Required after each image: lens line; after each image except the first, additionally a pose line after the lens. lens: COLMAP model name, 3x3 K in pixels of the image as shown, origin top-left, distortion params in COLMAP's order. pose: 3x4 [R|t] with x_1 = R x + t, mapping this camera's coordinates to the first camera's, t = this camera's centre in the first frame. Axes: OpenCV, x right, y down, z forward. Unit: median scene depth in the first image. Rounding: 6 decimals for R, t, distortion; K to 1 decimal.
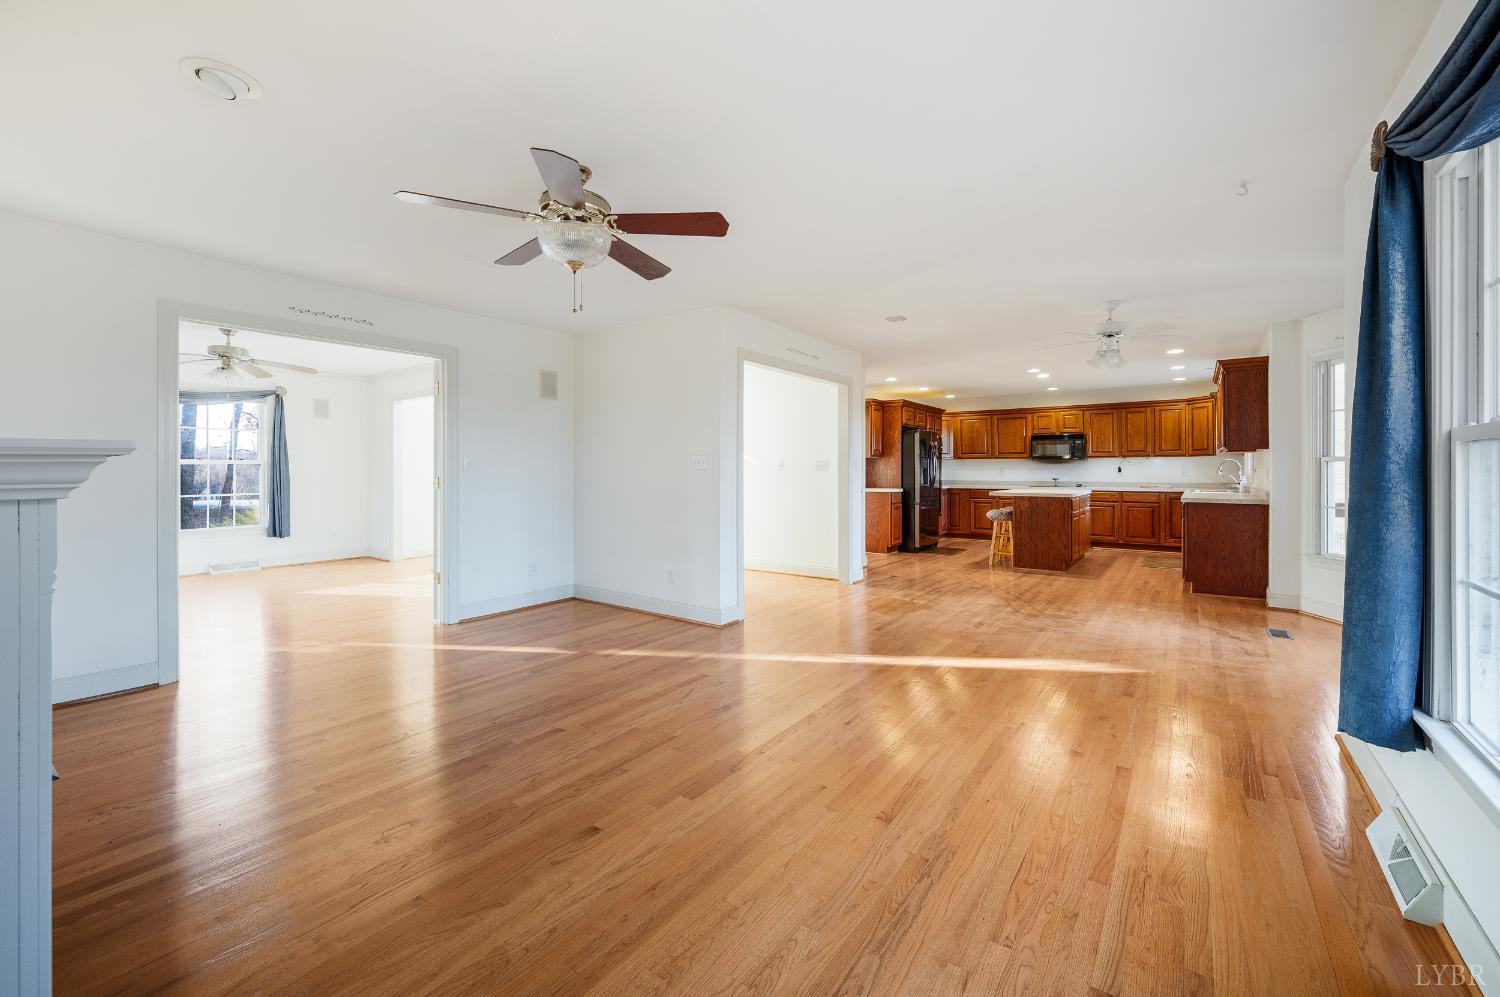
lens RADIAL K [[595.4, 0, 749.2], [0, 595.4, 468.2], [0, 0, 1]] dist [0.001368, -0.000077]
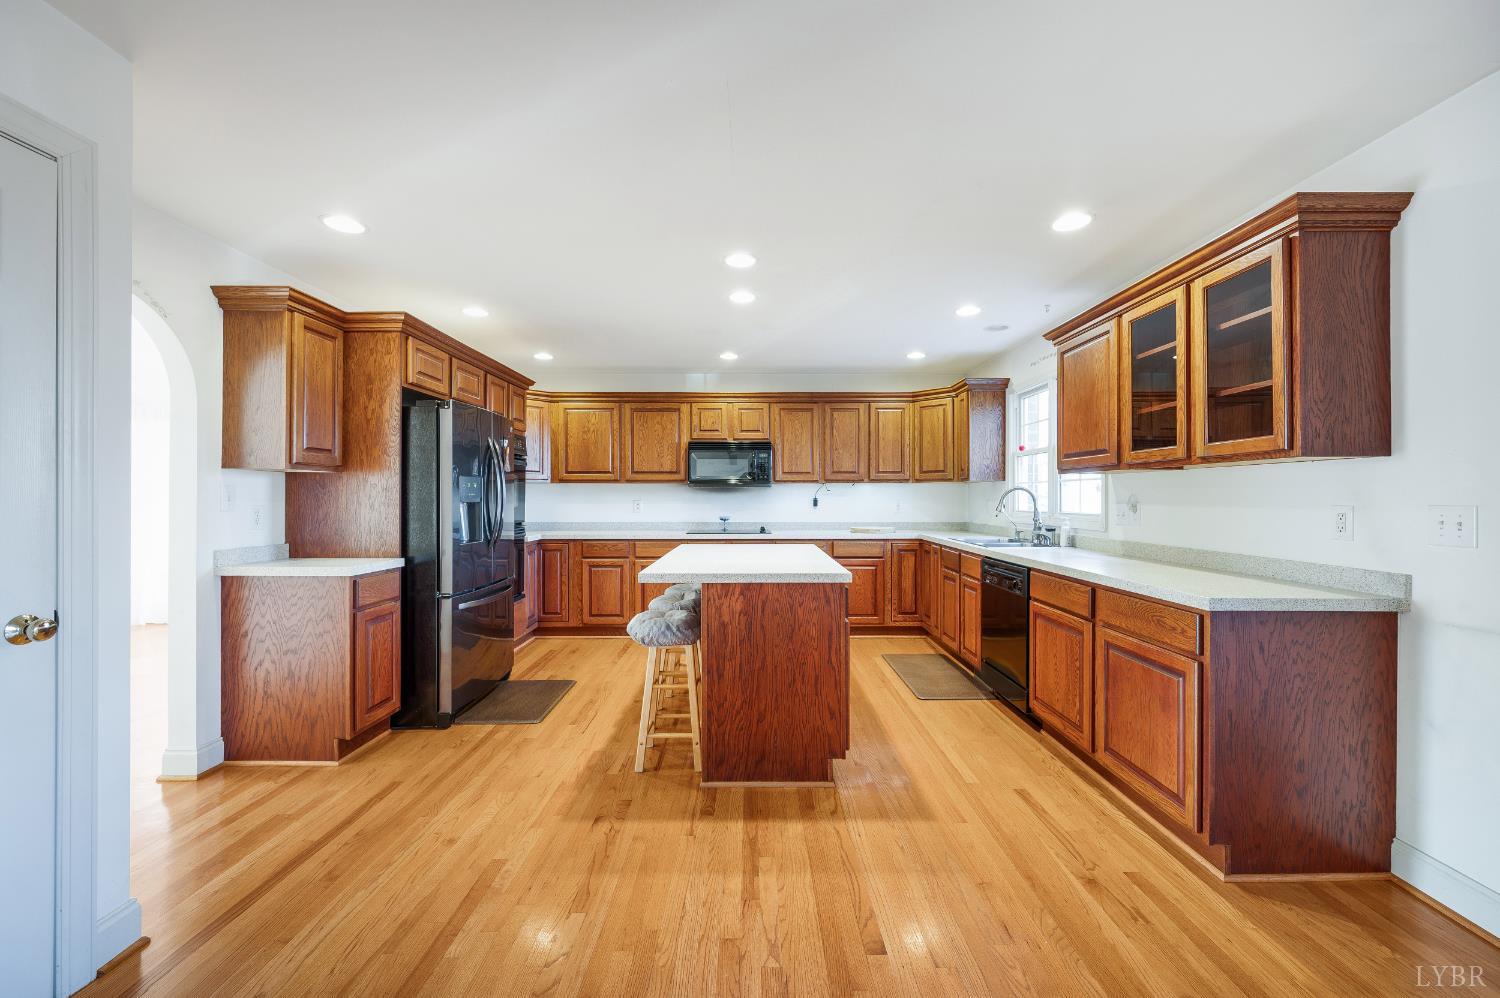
lens RADIAL K [[595.4, 0, 754.0], [0, 595.4, 494.8], [0, 0, 1]] dist [0.001368, -0.000077]
pose [[0.799708, 0.002474, 0.600384, 0.196151], [-0.001881, 0.999997, -0.001615, -0.004427], [-0.600386, 0.000162, 0.799710, 0.541425]]
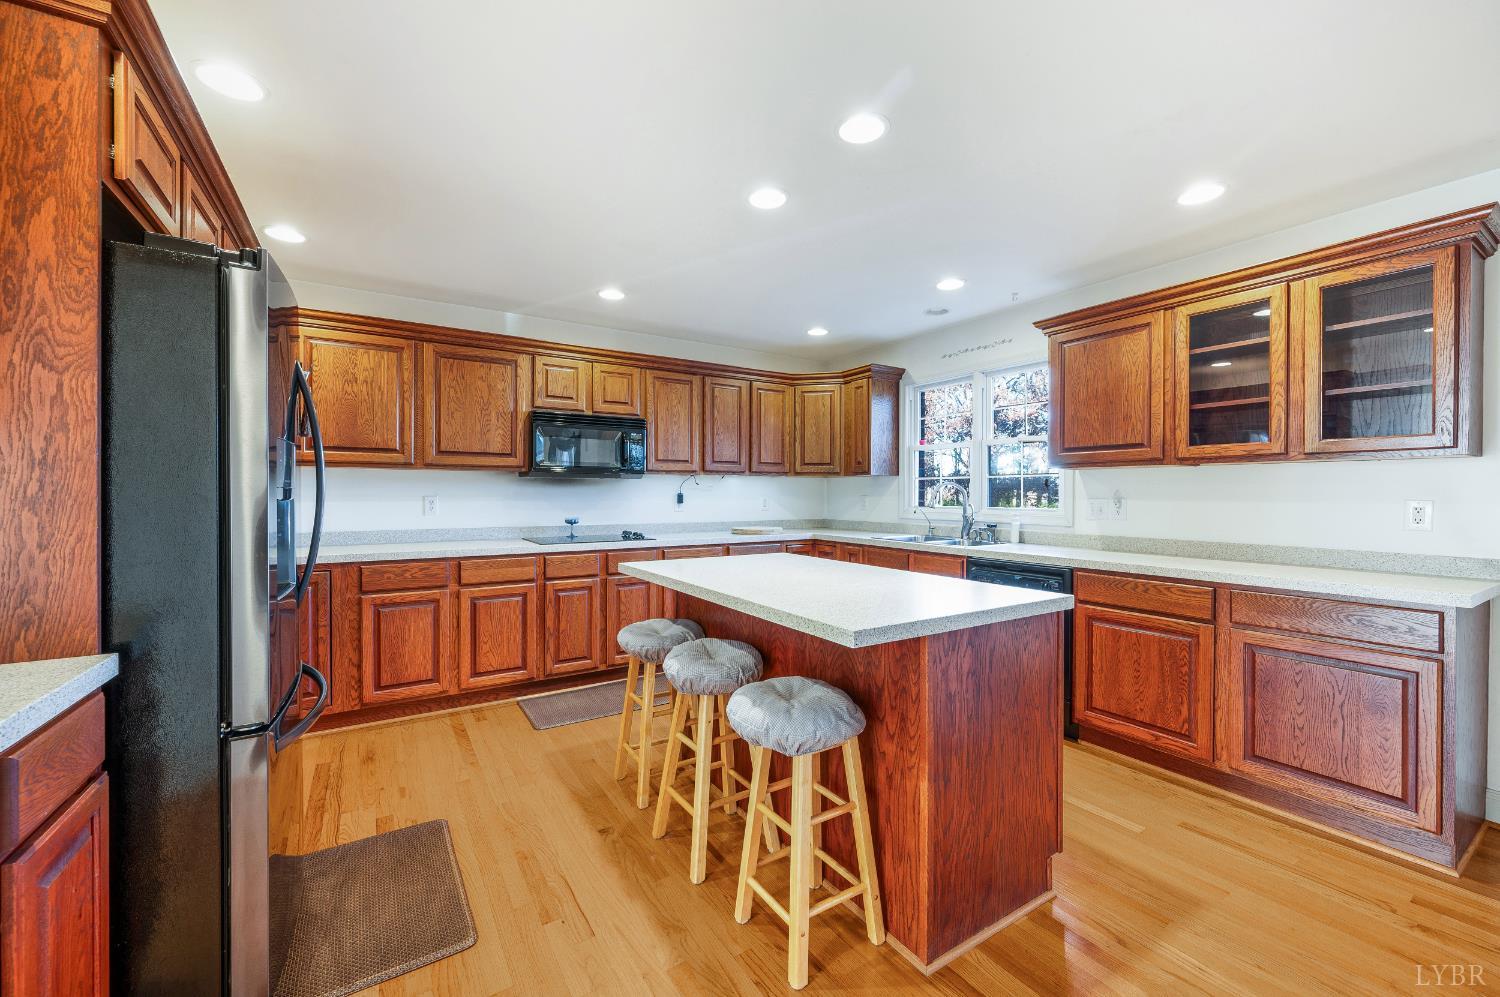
lens RADIAL K [[595.4, 0, 750.4], [0, 595.4, 497.6], [0, 0, 1]] dist [0.001368, -0.000077]
pose [[0.354256, -0.006950, 0.935123, 0.171033], [-0.004836, 0.999945, 0.009263, -0.003085], [-0.935136, -0.007804, 0.354203, 0.768401]]
